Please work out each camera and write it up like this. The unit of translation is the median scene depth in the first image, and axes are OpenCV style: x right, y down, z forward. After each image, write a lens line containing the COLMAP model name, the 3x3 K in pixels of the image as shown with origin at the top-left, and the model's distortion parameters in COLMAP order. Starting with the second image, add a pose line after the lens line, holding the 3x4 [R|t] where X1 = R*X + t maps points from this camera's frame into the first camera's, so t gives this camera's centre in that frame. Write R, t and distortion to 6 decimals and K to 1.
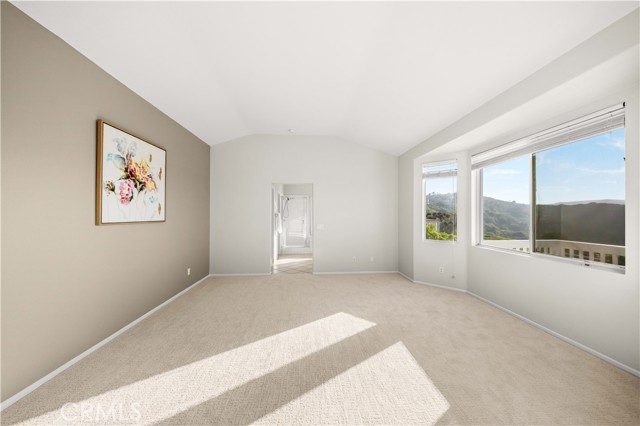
lens RADIAL K [[217.8, 0, 320.0], [0, 217.8, 213.0], [0, 0, 1]] dist [0.018664, 0.000037]
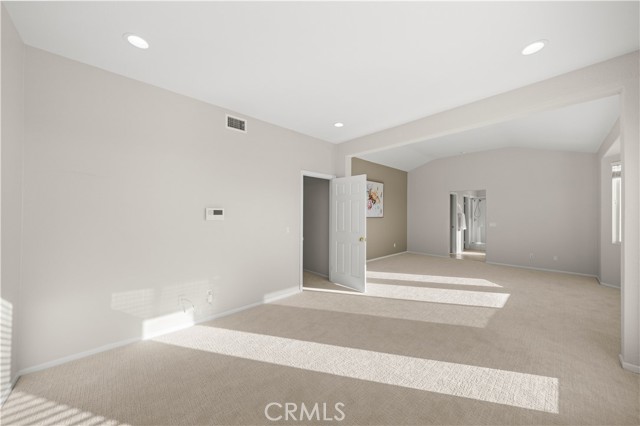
lens RADIAL K [[217.8, 0, 320.0], [0, 217.8, 213.0], [0, 0, 1]] dist [0.018664, 0.000037]
pose [[0.613878, -0.000806, -0.789401, 0.460058], [0.005175, 0.999982, 0.003004, -0.012181], [0.789384, -0.005930, 0.613871, -0.611958]]
